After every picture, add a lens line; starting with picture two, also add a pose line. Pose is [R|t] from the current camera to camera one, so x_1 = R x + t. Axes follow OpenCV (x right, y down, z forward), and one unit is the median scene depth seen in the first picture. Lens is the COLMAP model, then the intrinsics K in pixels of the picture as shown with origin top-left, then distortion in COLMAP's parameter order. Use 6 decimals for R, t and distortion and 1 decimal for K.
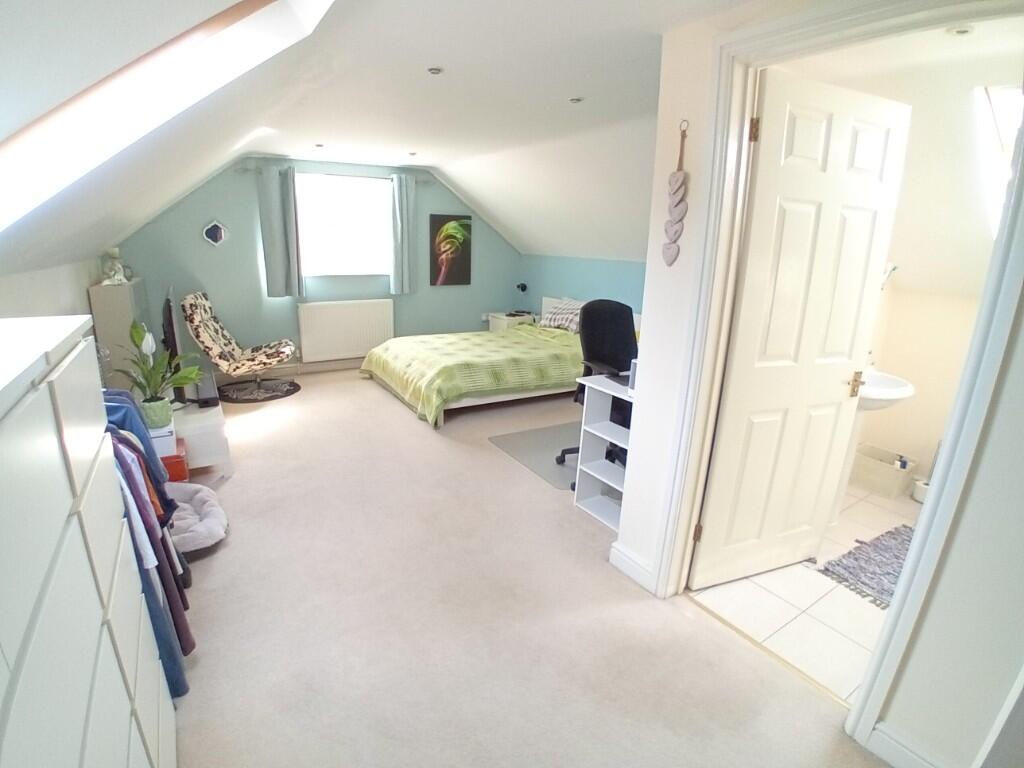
lens RADIAL K [[518.8, 0, 501.8], [0, 518.8, 393.9], [0, 0, 1]] dist [-0.138891, 0.031026]
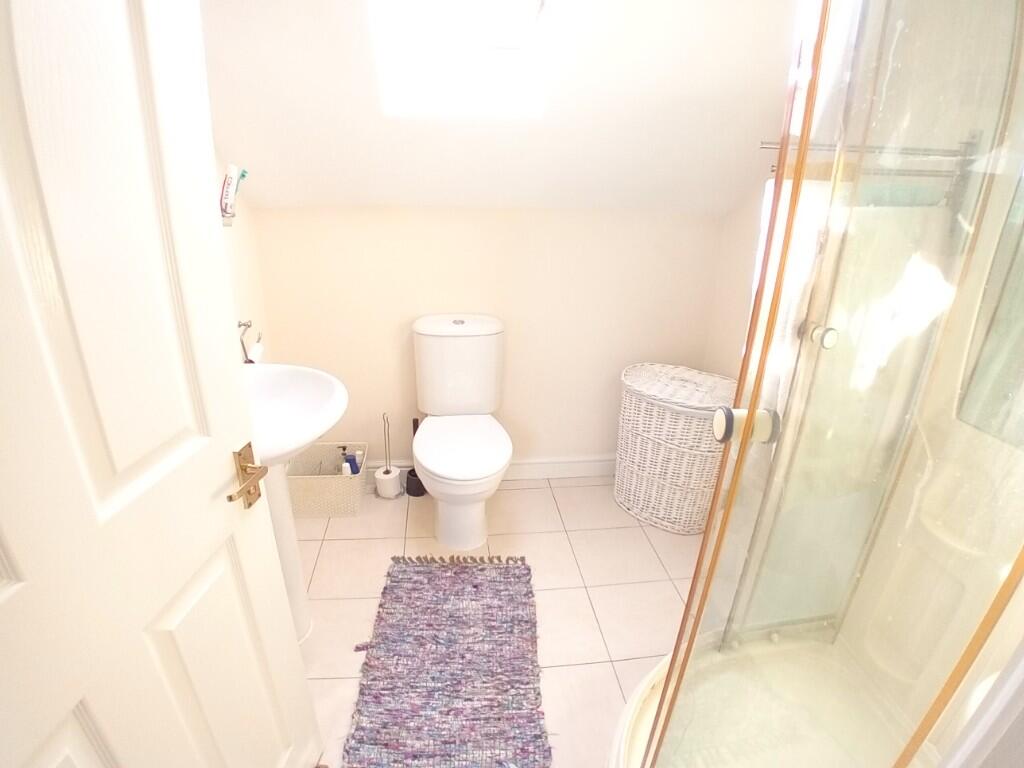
lens RADIAL K [[518.8, 0, 501.8], [0, 518.8, 393.9], [0, 0, 1]] dist [-0.138891, 0.031026]
pose [[0.430252, -0.363451, 0.826309, 0.409688], [0.244357, 0.928083, 0.280982, -0.117166], [-0.869007, 0.081022, 0.488122, 0.498187]]
